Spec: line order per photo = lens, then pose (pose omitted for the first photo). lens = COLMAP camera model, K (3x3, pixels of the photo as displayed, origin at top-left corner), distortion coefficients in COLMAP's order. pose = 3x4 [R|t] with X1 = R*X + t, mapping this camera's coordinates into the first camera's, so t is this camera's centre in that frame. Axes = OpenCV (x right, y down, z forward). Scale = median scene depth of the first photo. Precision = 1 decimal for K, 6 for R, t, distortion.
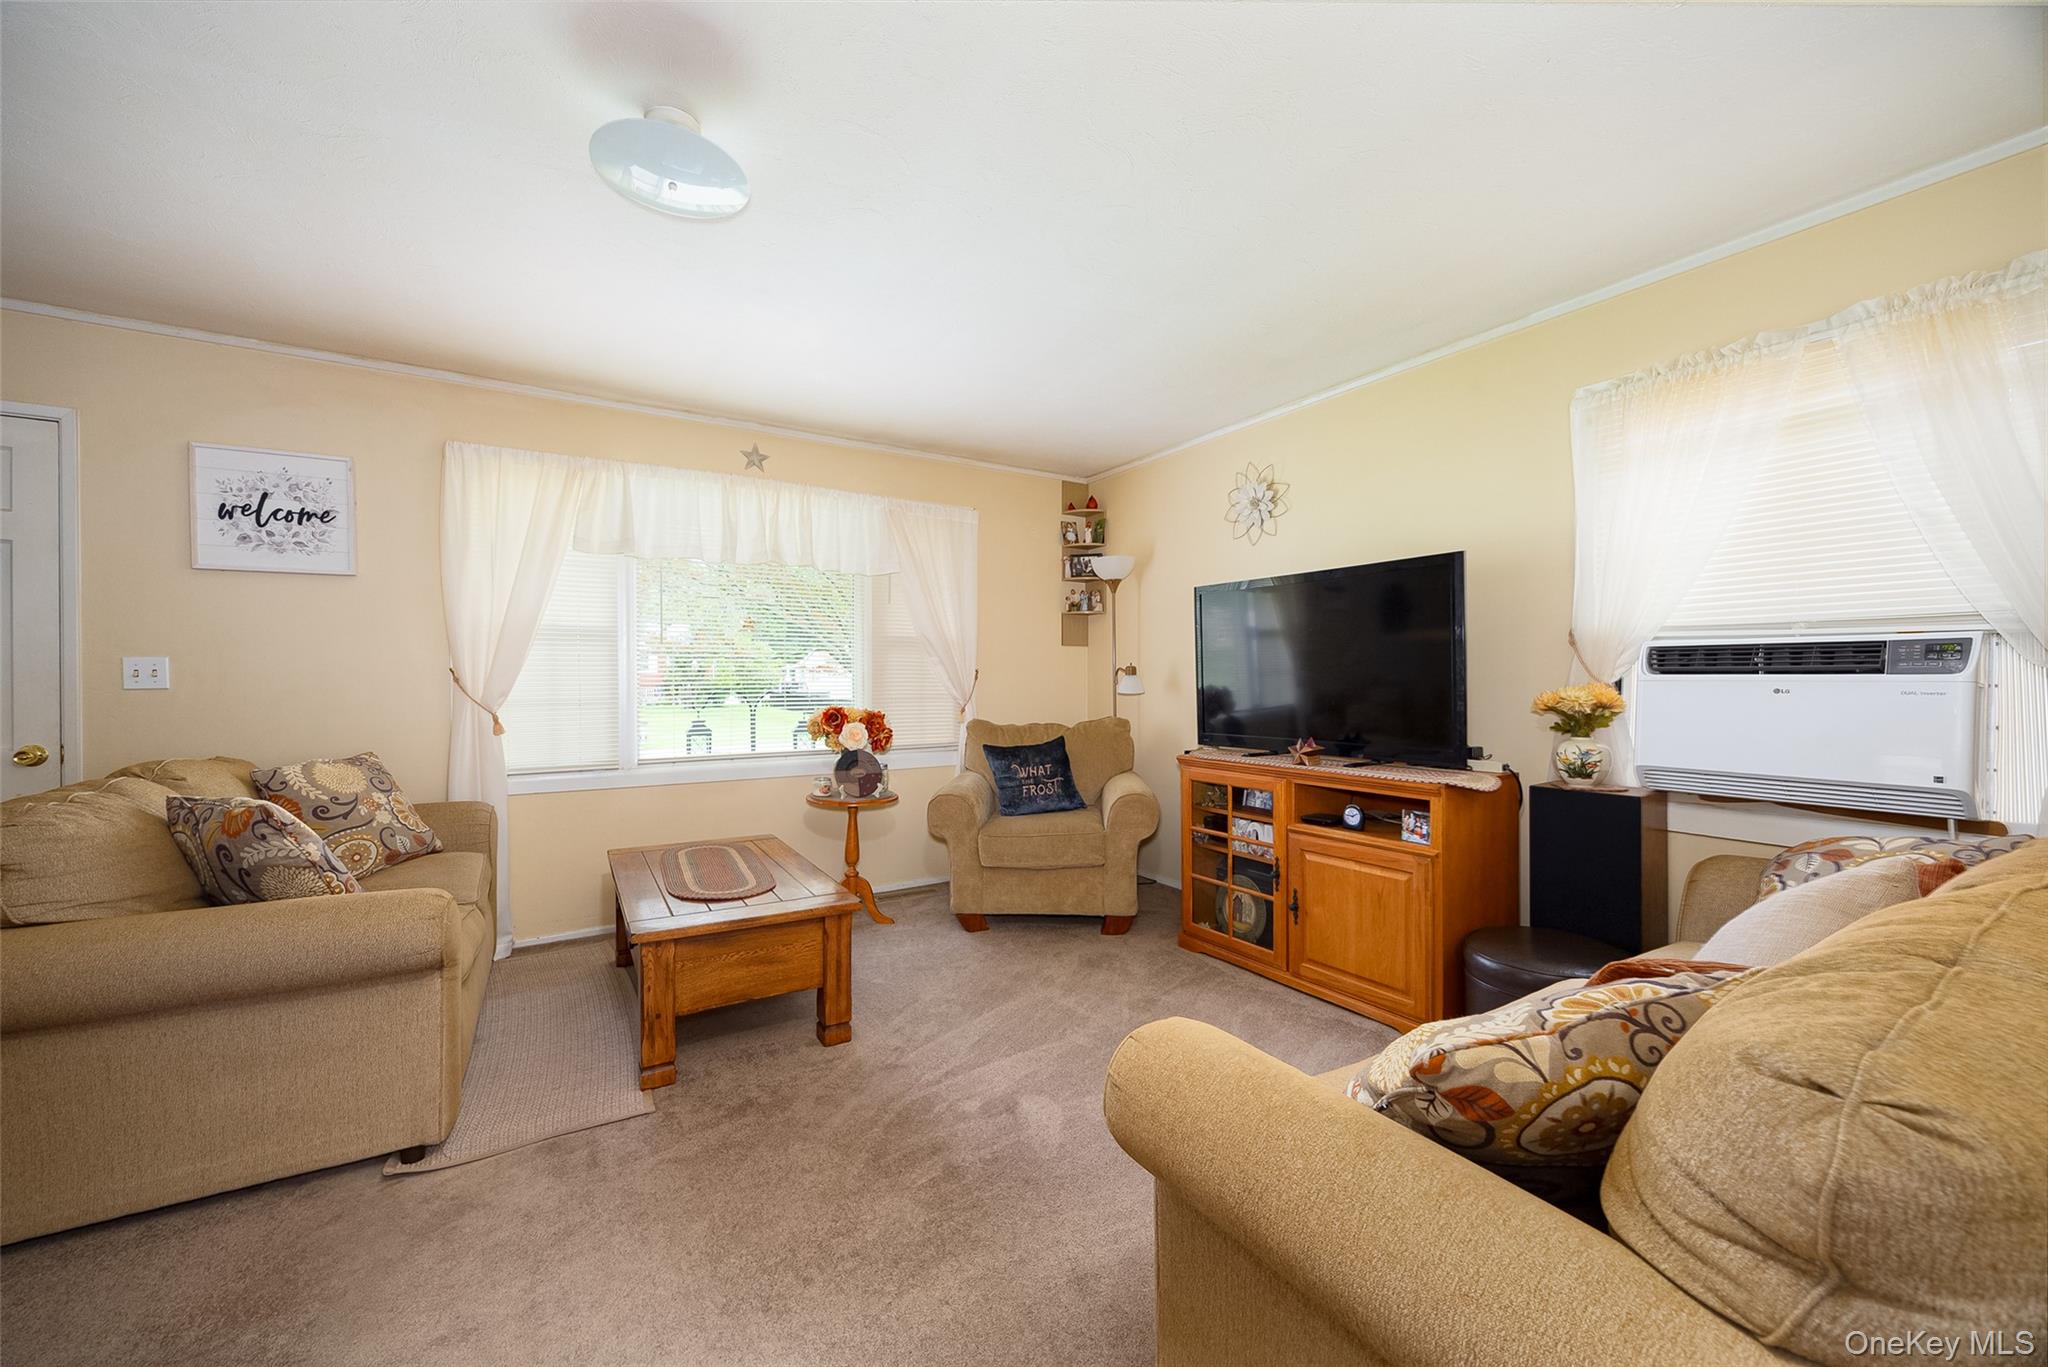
lens RADIAL K [[782.6, 0, 1024.0], [0, 782.6, 683.5], [0, 0, 1]] dist [0.000736, 0.000066]
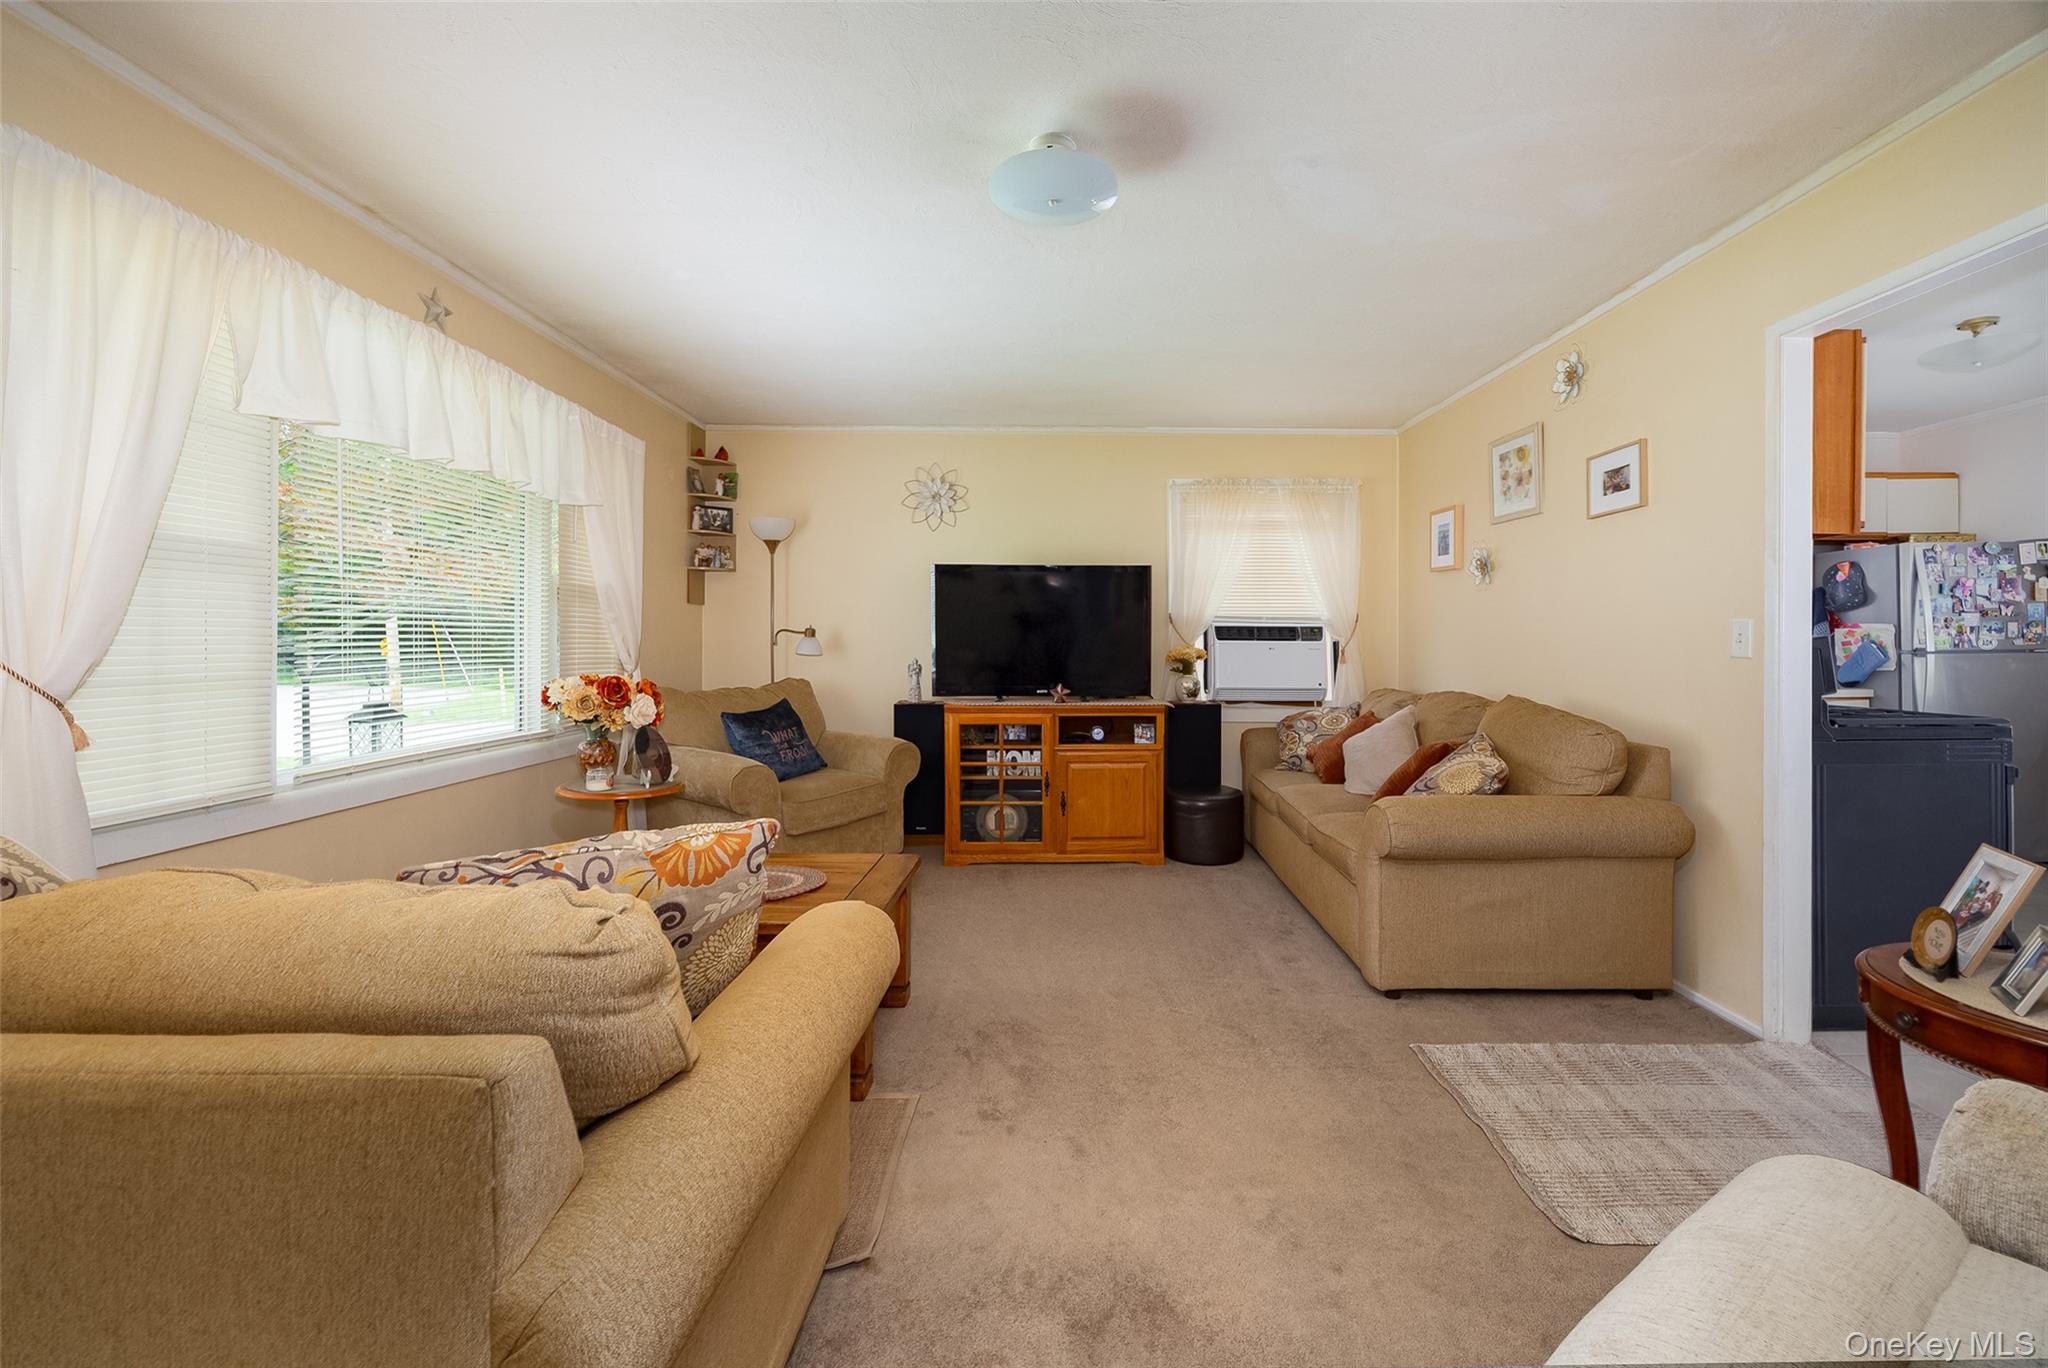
lens RADIAL K [[815.3, 0, 1027.1], [0, 815.3, 639.0], [0, 0, 1]] dist [0.000478, 0.000037]
pose [[0.518700, 0.009969, 0.854898, -0.917803], [-0.000139, 0.999933, -0.011575, 0.006273], [-0.854956, 0.005885, 0.518666, 0.285888]]
